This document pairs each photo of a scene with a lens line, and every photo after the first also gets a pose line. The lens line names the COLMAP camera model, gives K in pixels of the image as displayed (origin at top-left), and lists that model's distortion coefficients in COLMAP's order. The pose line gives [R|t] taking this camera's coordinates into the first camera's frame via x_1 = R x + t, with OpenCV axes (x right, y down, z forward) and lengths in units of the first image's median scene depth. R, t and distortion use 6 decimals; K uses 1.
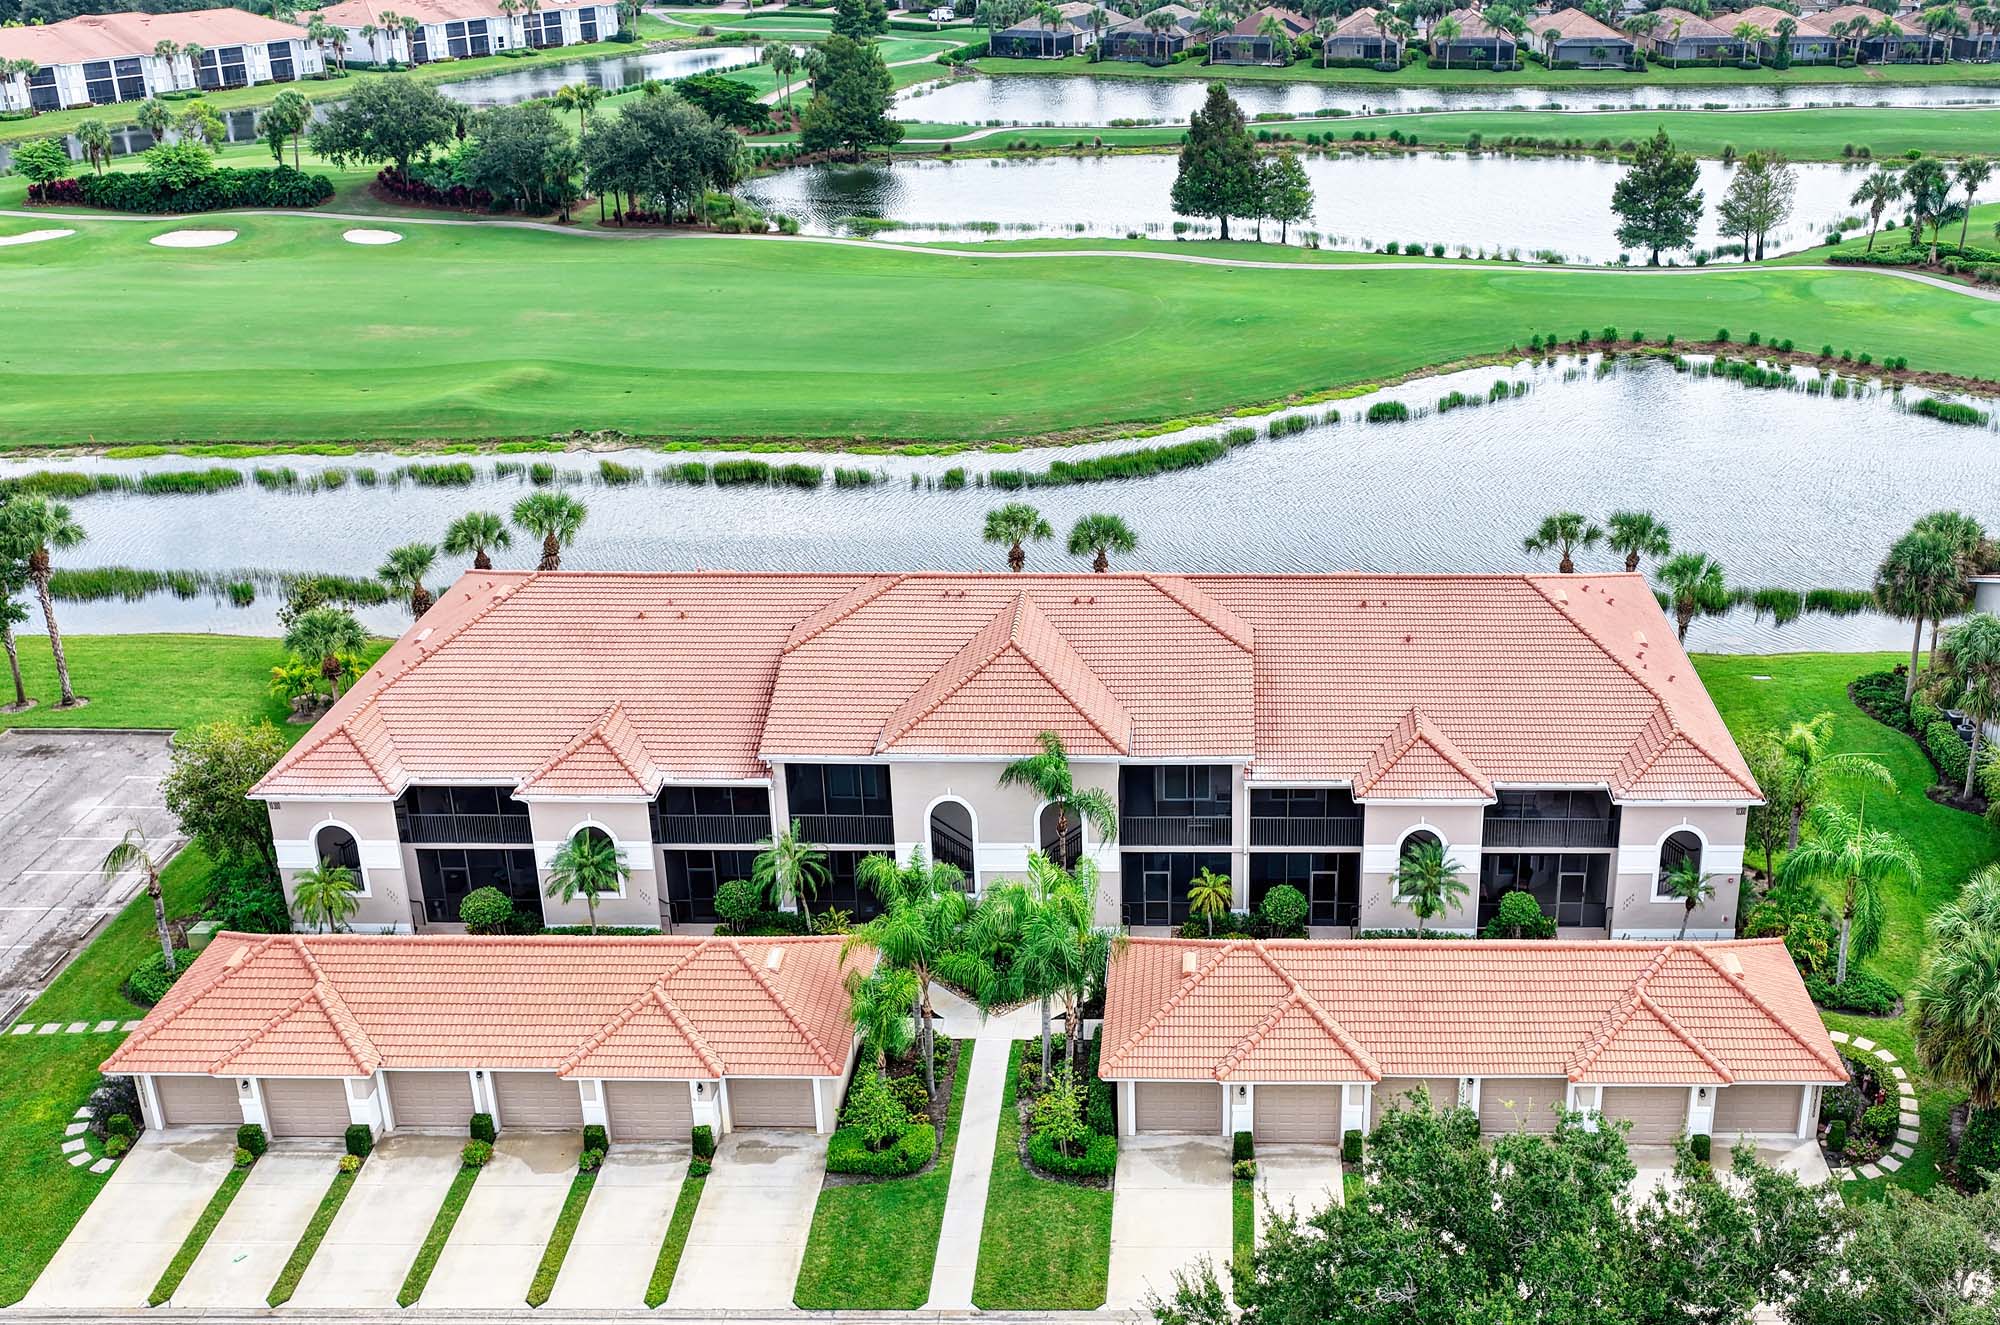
lens RADIAL K [[2415.6, 0, 1000.0], [0, 2415.6, 662.5], [0, 0, 1]] dist [-0.018635, 0.001732]
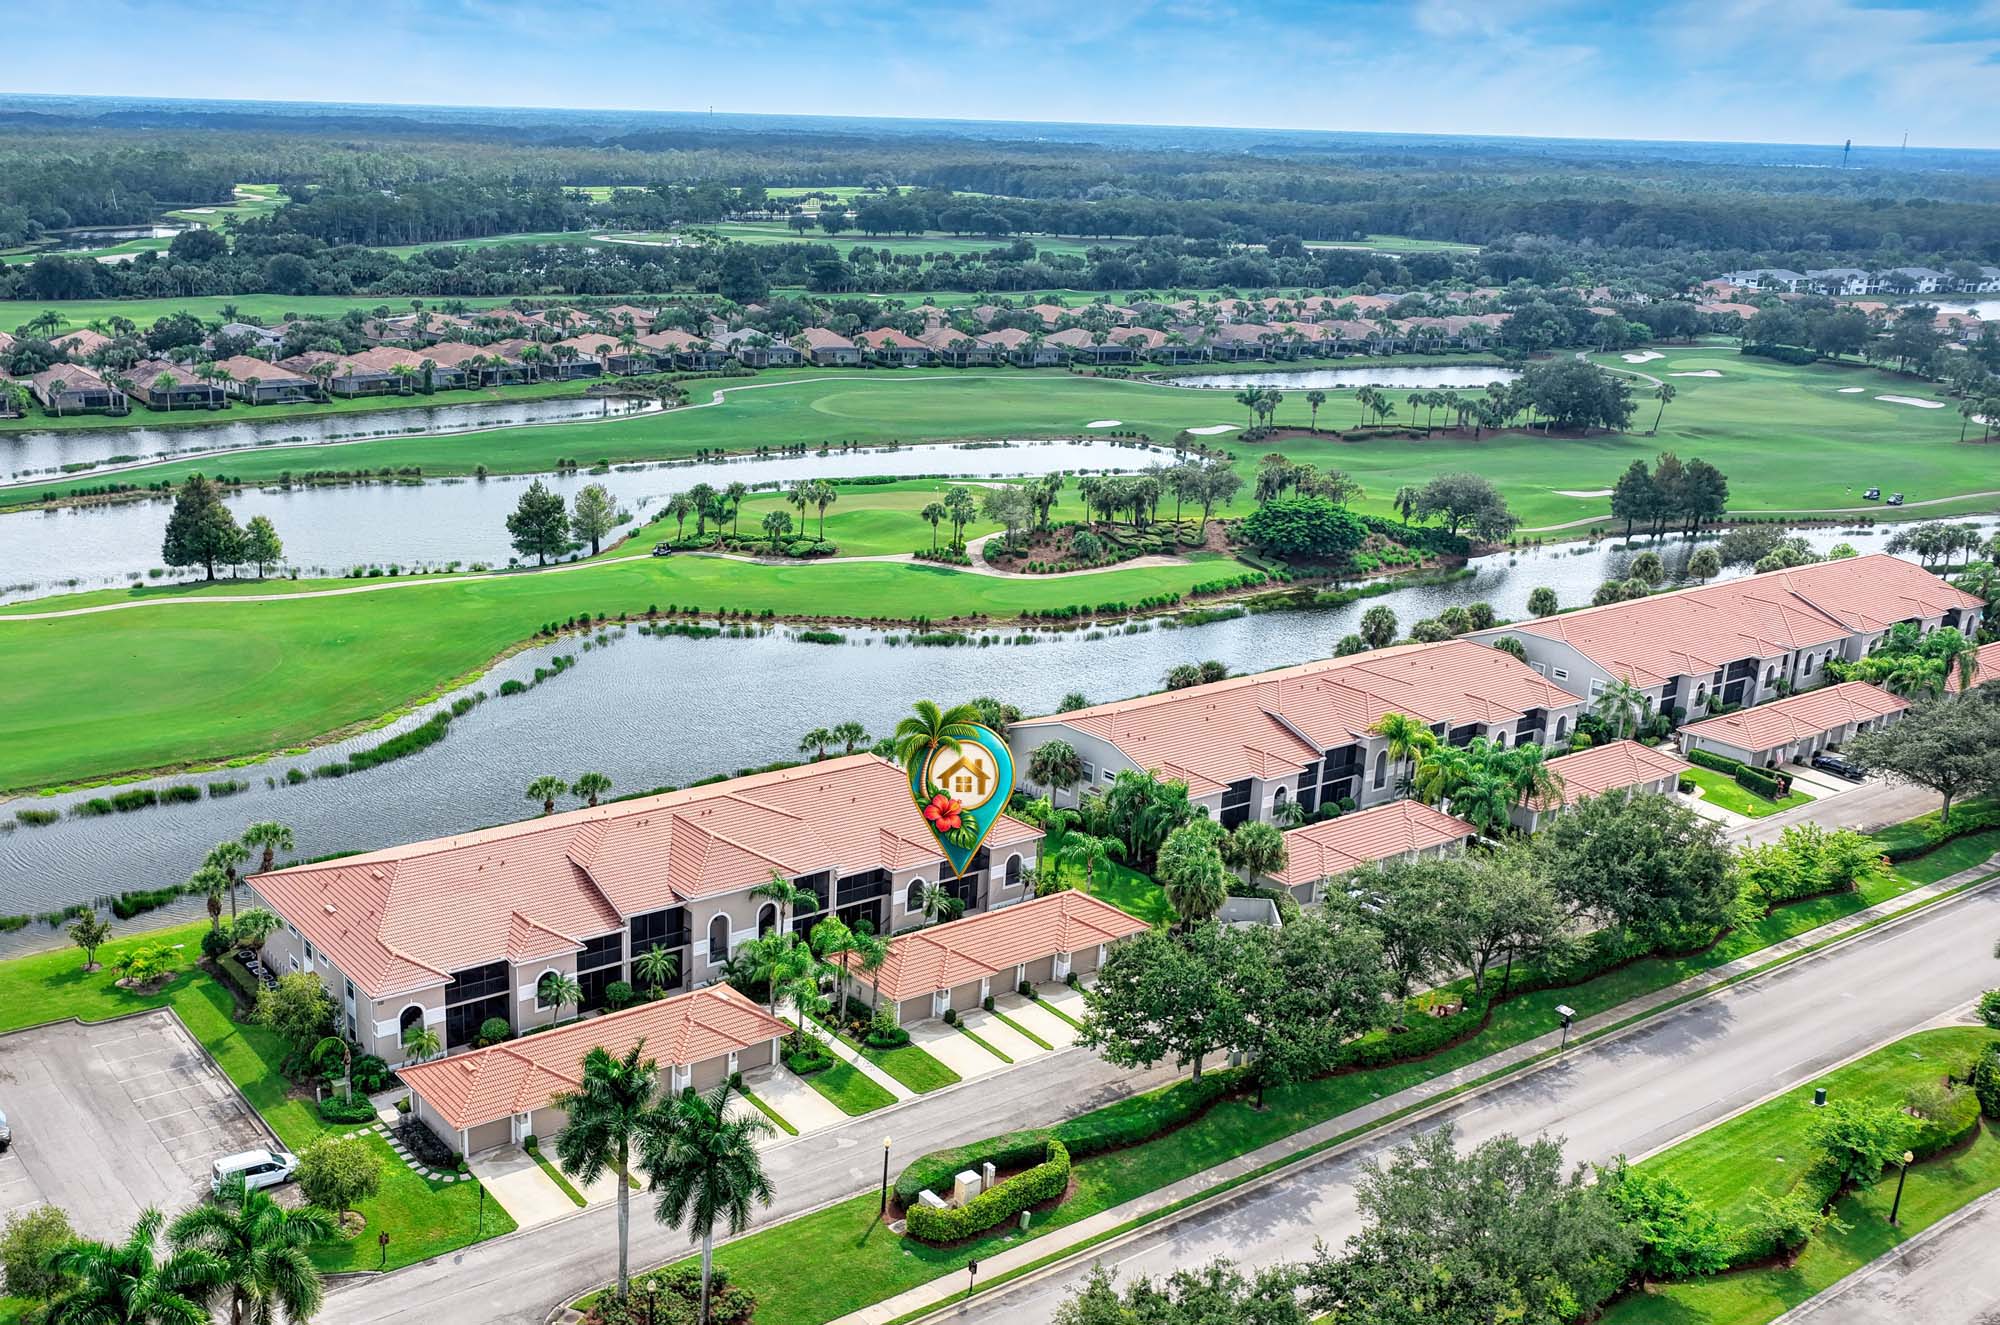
lens RADIAL K [[2415.6, 0, 1000.0], [0, 2415.6, 662.5], [0, 0, 1]] dist [-0.018635, 0.001732]
pose [[0.744546, -0.139814, 0.652766, -0.551222], [0.196017, 0.980507, -0.013566, -0.035593], [-0.638144, 0.138054, 0.757438, -0.318938]]
